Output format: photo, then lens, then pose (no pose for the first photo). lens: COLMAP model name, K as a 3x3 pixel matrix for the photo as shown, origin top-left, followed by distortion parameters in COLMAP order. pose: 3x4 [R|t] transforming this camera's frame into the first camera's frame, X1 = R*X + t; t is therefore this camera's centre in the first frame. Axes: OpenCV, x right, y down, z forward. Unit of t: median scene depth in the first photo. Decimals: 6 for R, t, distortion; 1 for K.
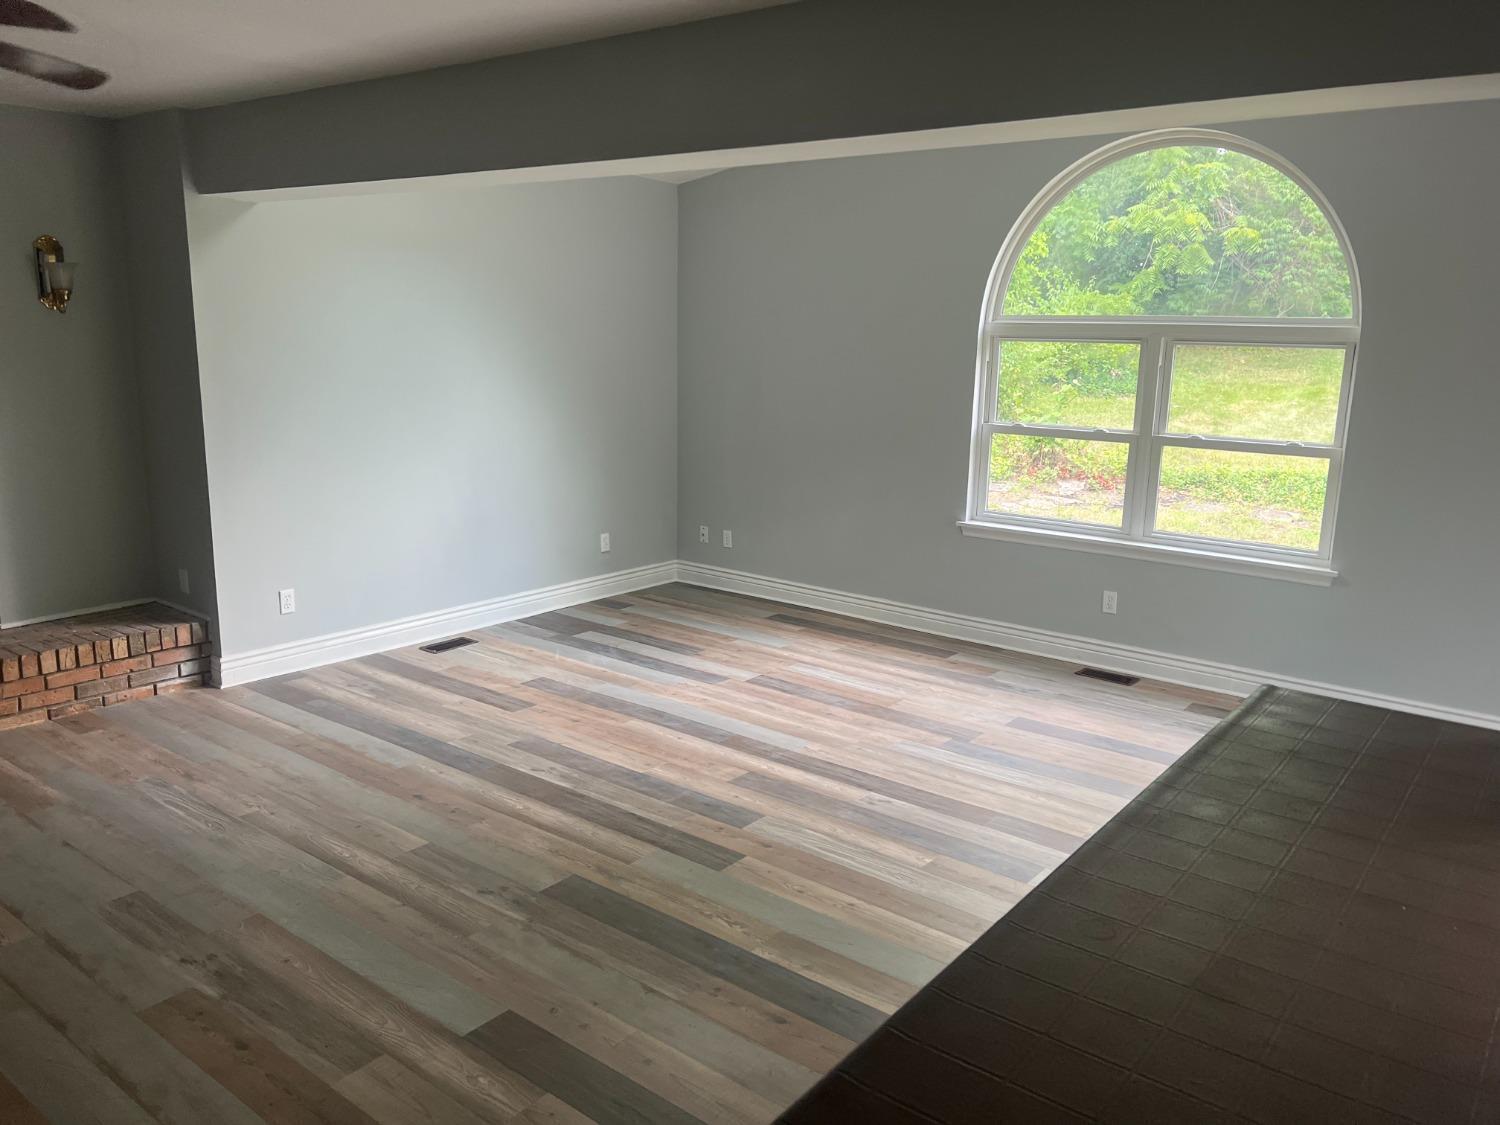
lens RADIAL K [[1140.7, 0, 745.6], [0, 1140.7, 533.3], [0, 0, 1]] dist [0.038604, -0.048421]
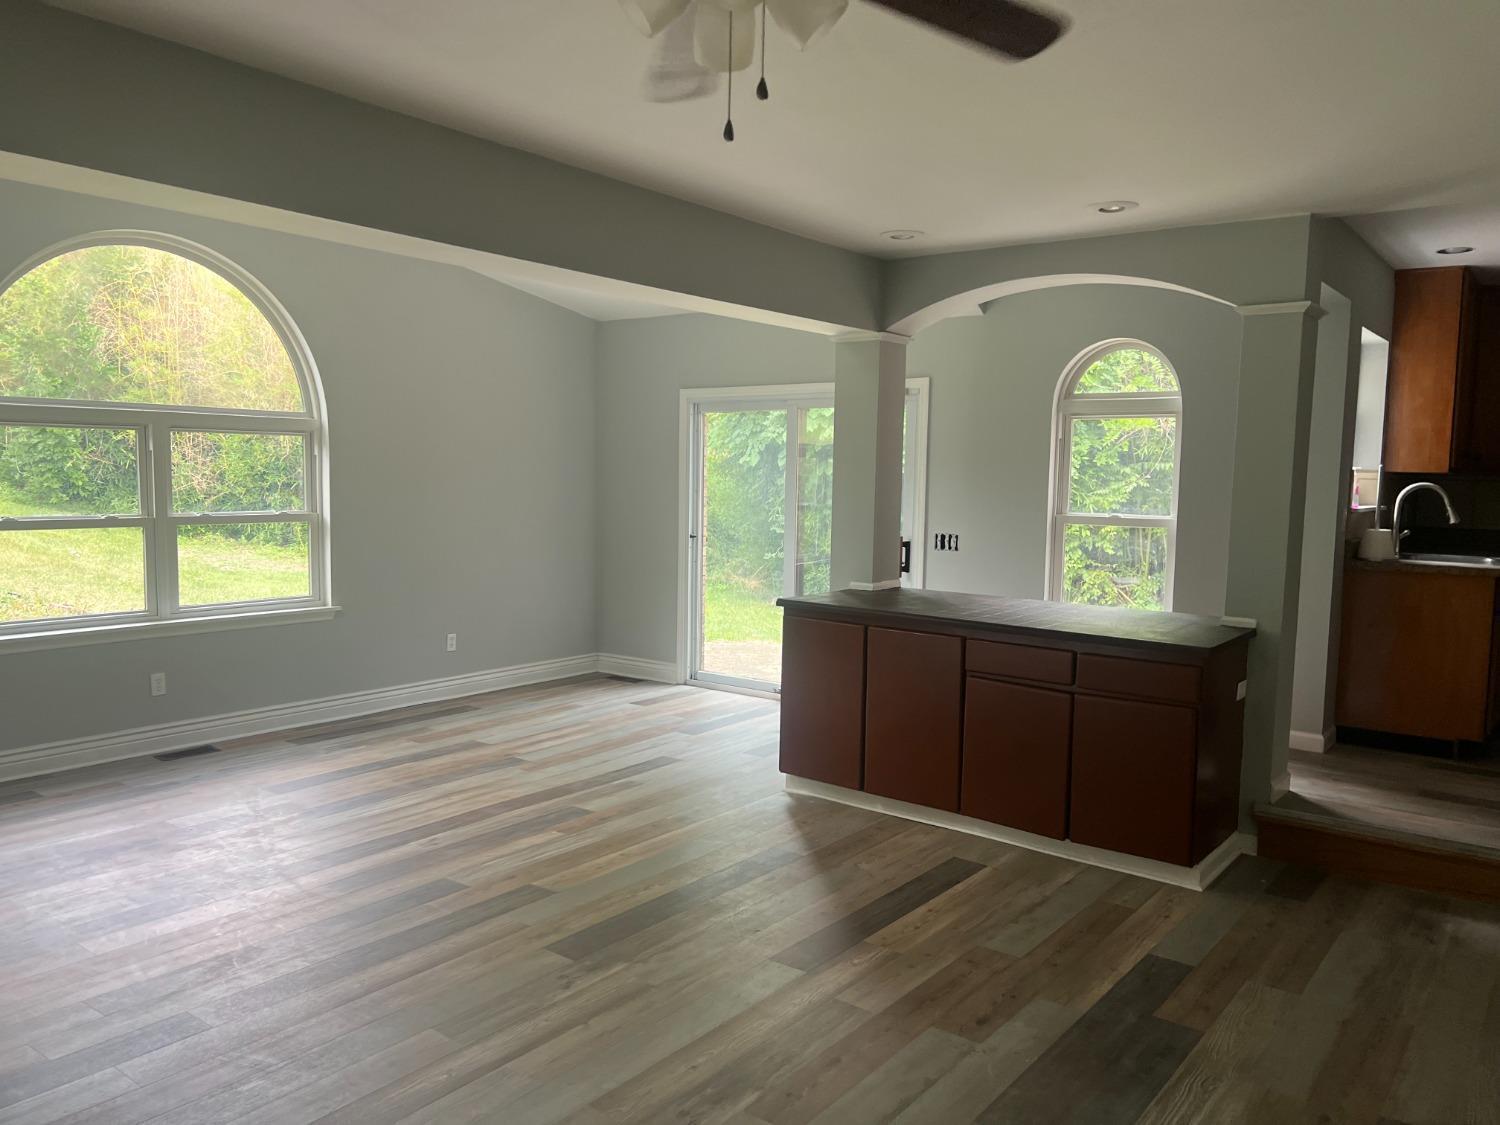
lens RADIAL K [[1119.4, 0, 765.5], [0, 1119.4, 575.9], [0, 0, 1]] dist [0.088088, -0.108969]
pose [[-0.010251, -0.120745, 0.992631, -0.971726], [0.161092, 0.979517, 0.120814, -0.099177], [-0.986886, 0.161143, 0.009410, 0.655025]]
